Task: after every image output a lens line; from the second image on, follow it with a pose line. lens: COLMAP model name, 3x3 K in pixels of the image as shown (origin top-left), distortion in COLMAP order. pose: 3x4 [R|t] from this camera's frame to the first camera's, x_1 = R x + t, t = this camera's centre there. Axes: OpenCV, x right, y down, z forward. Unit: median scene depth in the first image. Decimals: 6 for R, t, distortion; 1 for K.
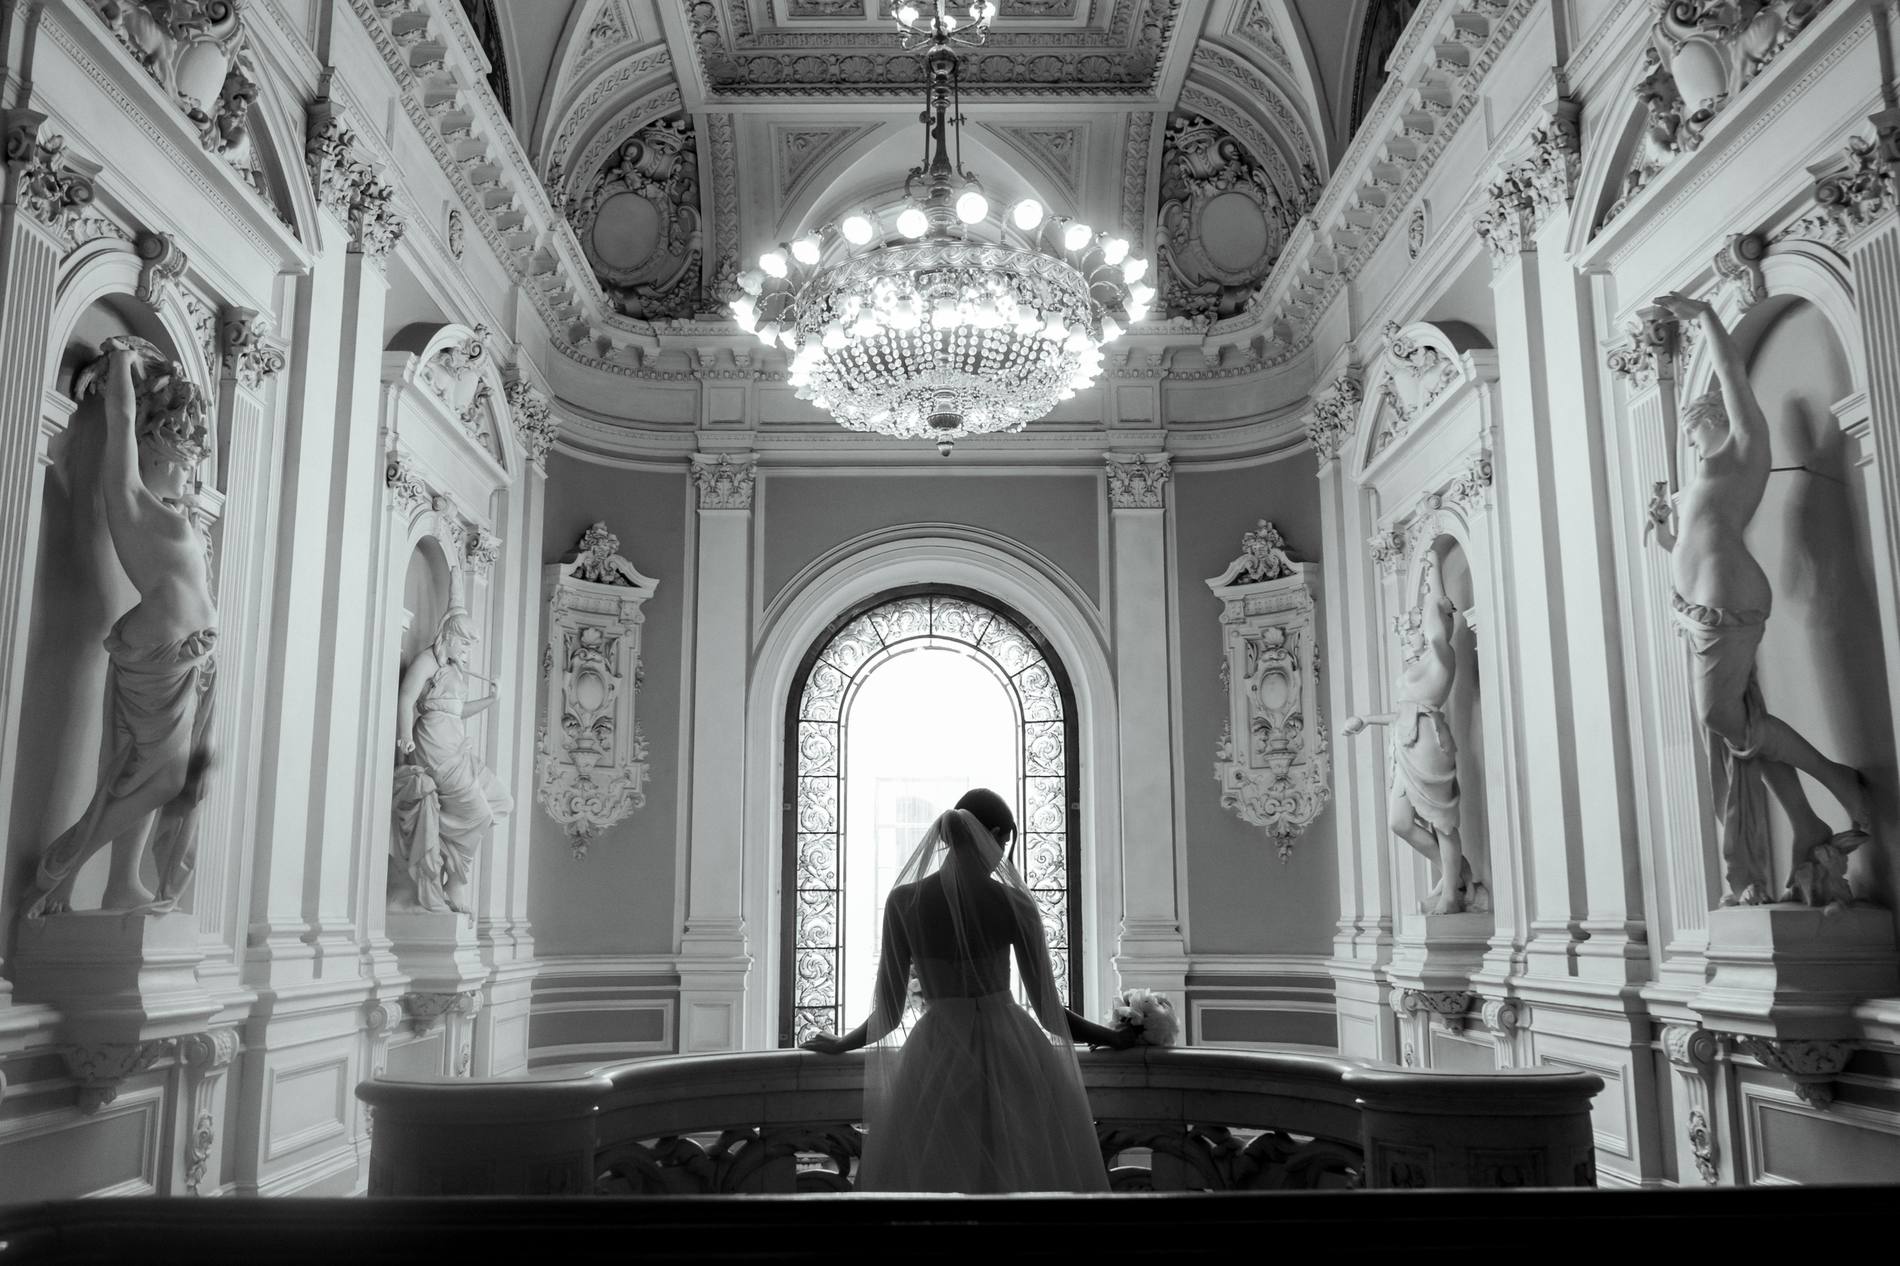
lens RADIAL K [[1604.0, 0, 950.0], [0, 1604.0, 633.0], [0, 0, 1]] dist [-0.007631, 0.004466]
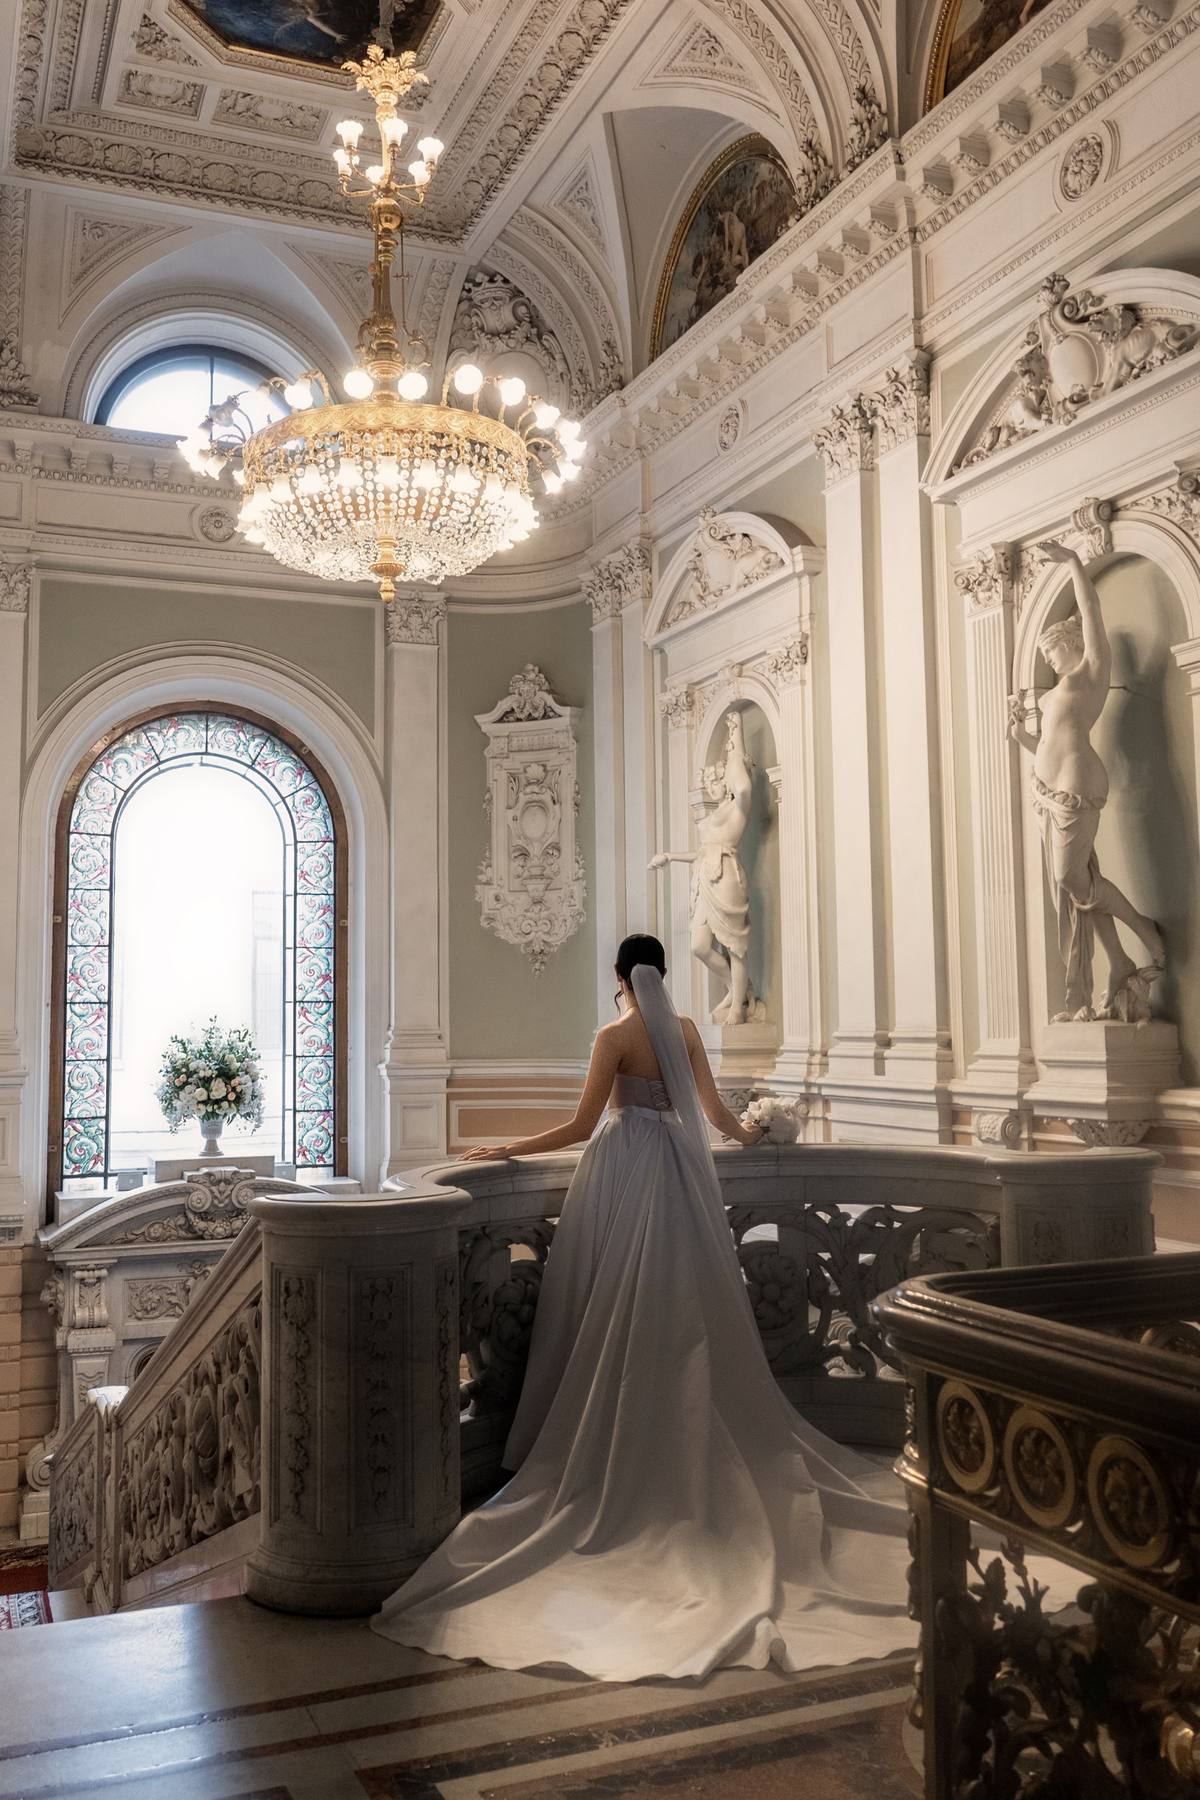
lens RADIAL K [[1578.4, 0, 595.2], [0, 1578.4, 880.7], [0, 0, 1]] dist [-0.000935, 0.005333]
pose [[0.928452, 0.024547, 0.370640, -0.205849], [-0.057536, 0.995275, 0.078211, -0.013903], [-0.366969, -0.093941, 0.925478, -0.025654]]
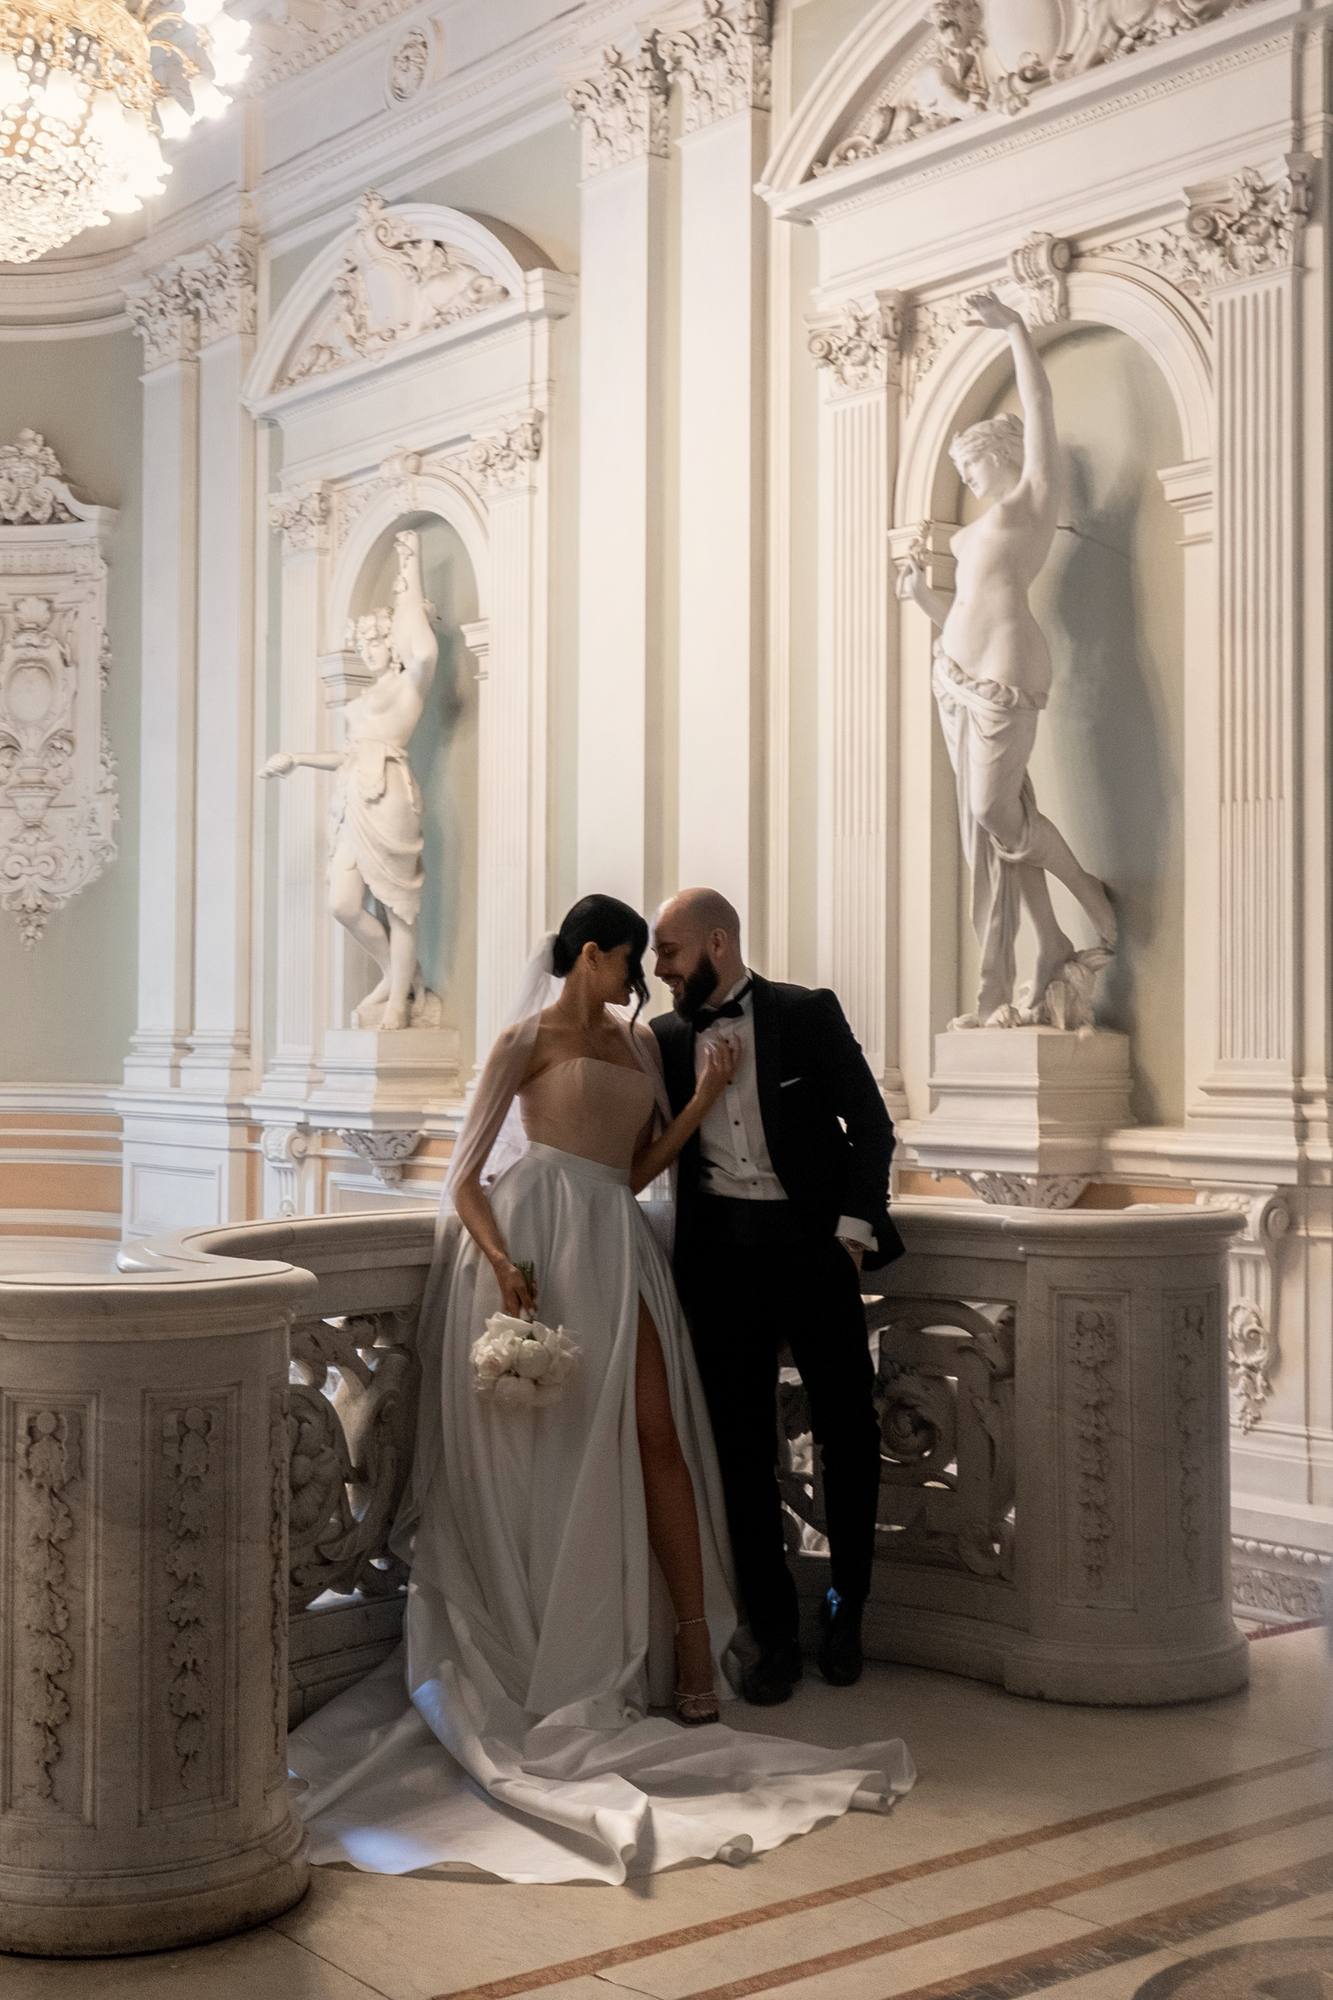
lens RADIAL K [[2488.7, 0, 609.9], [0, 2488.7, 994.1], [0, 0, 1]] dist [0.000453, 0.036647]
pose [[0.803583, 0.017169, 0.594944, -0.281354], [-0.114068, 0.985498, 0.125629, 0.002303], [-0.584159, -0.168817, 0.793888, 0.023697]]
